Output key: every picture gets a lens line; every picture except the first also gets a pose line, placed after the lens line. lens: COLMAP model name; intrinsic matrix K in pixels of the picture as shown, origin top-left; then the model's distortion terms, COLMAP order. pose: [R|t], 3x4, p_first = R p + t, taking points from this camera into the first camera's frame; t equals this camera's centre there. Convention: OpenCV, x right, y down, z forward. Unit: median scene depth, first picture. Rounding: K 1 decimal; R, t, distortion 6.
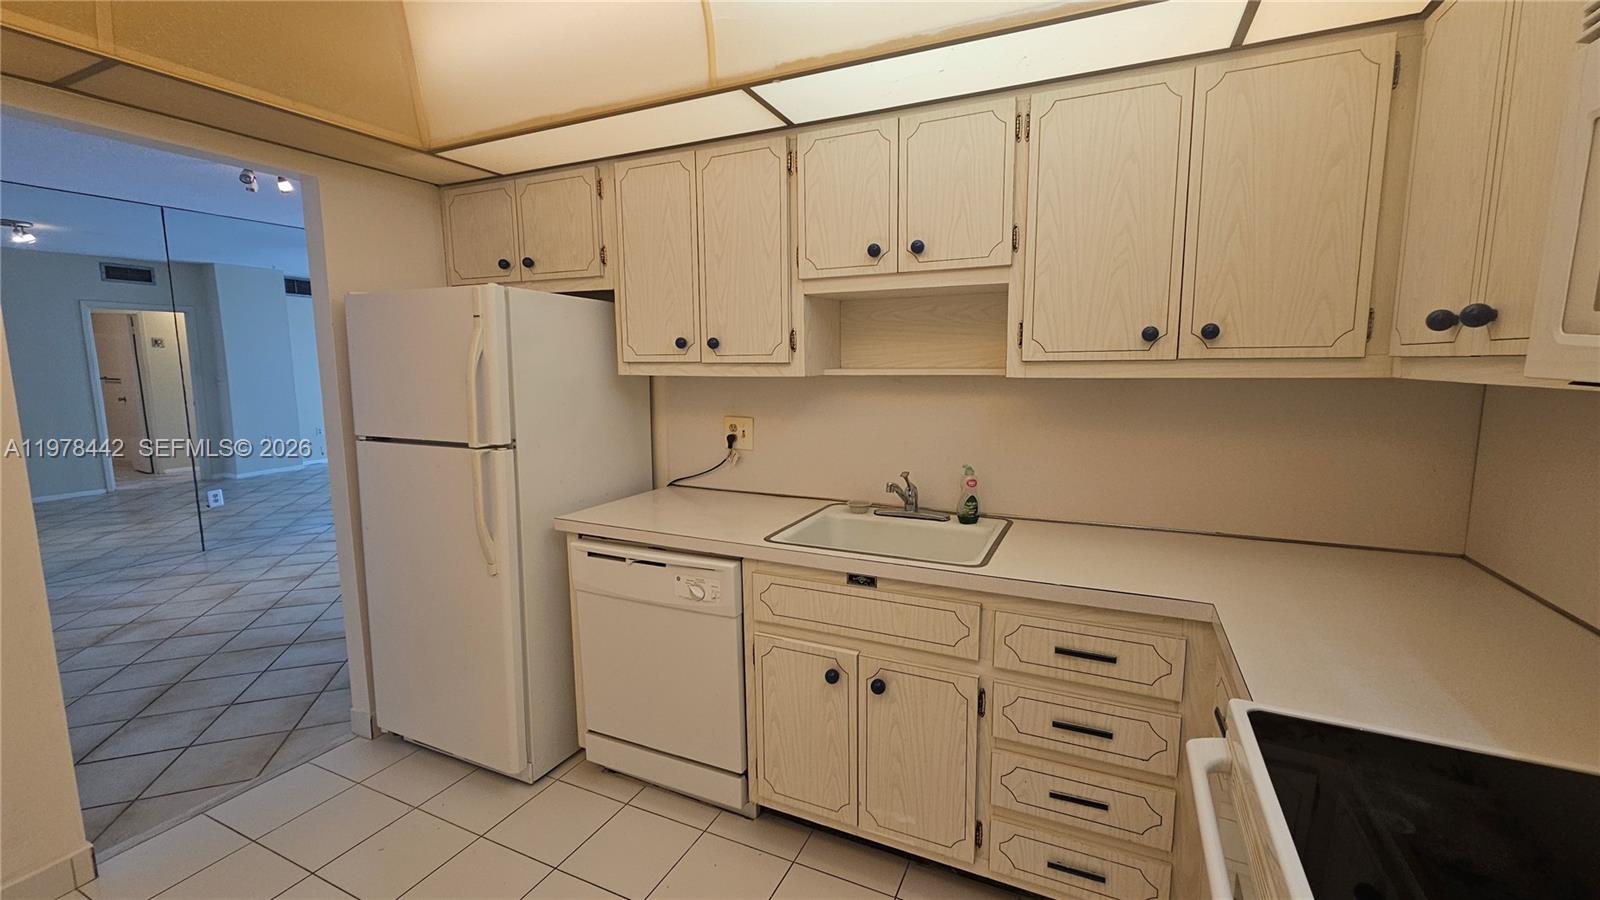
lens RADIAL K [[658.2, 0, 805.6], [0, 658.2, 449.8], [0, 0, 1]] dist [-0.000275, 0.000859]
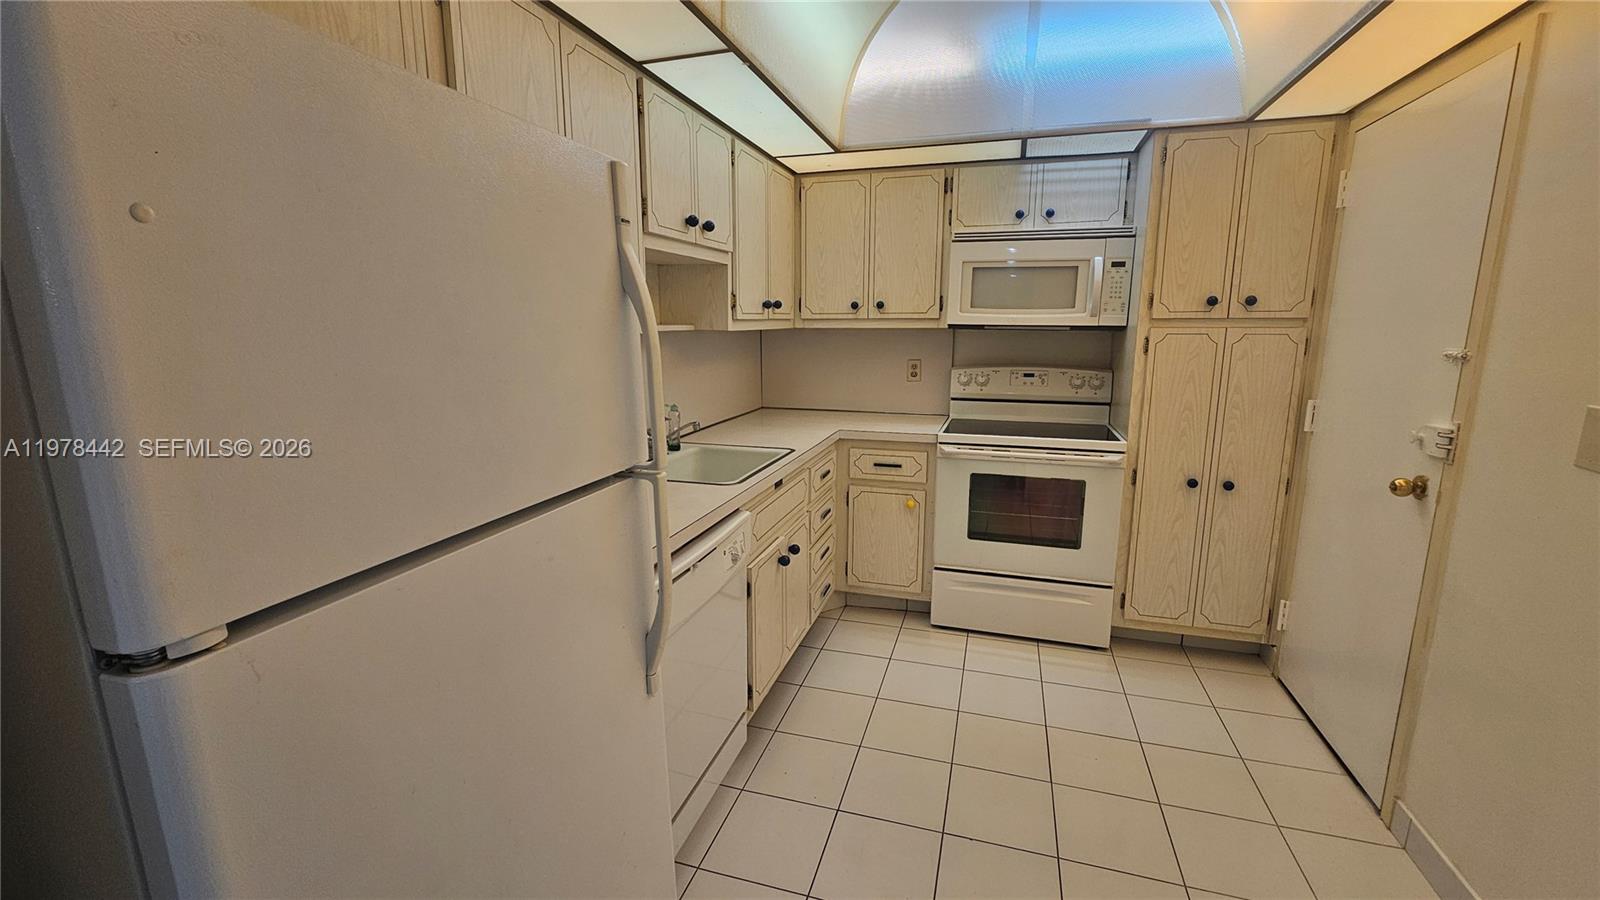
lens RADIAL K [[658.2, 0, 804.1], [0, 658.2, 445.7], [0, 0, 1]] dist [-0.000275, 0.000859]
pose [[-0.118320, -0.183549, 0.975864, -1.364554], [0.131652, 0.971192, 0.198632, -0.153386], [-0.984209, 0.151977, -0.090746, 1.201020]]
